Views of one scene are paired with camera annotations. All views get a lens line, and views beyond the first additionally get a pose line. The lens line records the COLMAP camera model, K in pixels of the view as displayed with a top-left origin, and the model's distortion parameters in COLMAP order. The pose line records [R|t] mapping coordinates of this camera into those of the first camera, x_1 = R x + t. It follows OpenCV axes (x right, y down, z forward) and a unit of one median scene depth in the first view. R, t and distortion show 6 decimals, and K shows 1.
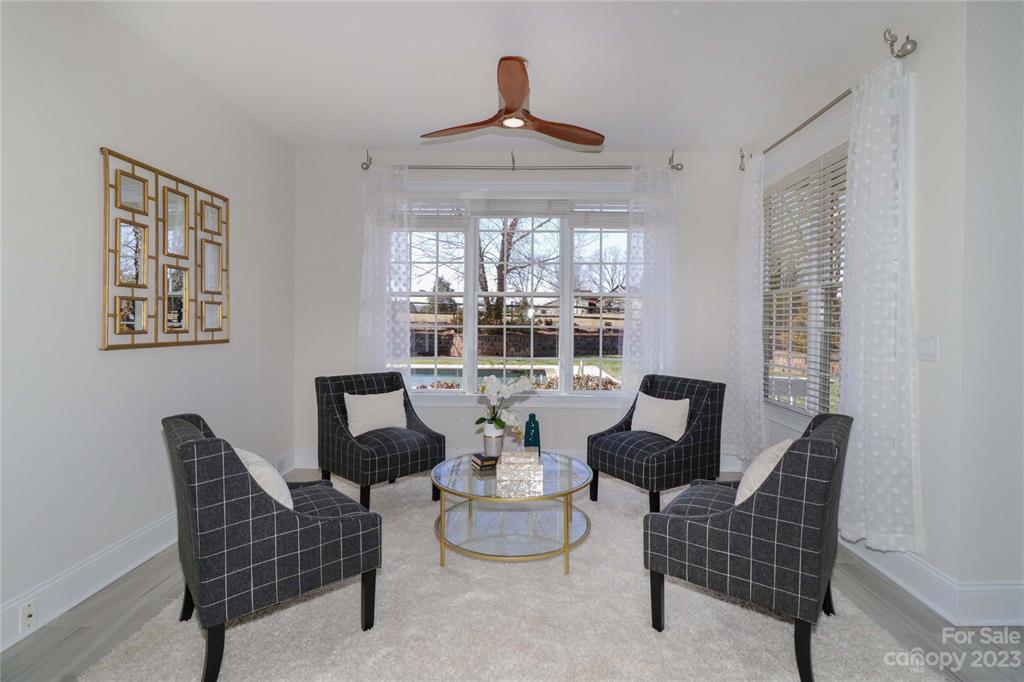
lens RADIAL K [[479.2, 0, 506.4], [0, 479.2, 332.6], [0, 0, 1]] dist [-0.001632, -0.000258]
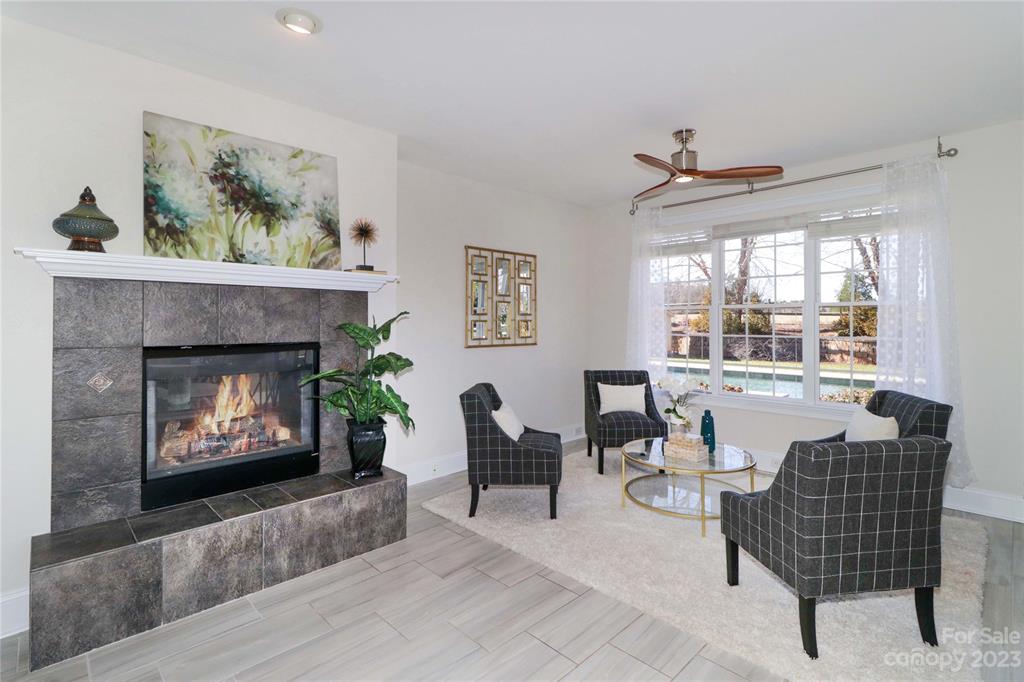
lens RADIAL K [[479.2, 0, 522.7], [0, 479.2, 336.1], [0, 0, 1]] dist [-0.001632, -0.000258]
pose [[0.714941, 0.013252, -0.699059, 0.532126], [-0.009408, 0.999912, 0.009334, -0.024458], [0.699121, -0.000096, 0.715003, -0.187979]]
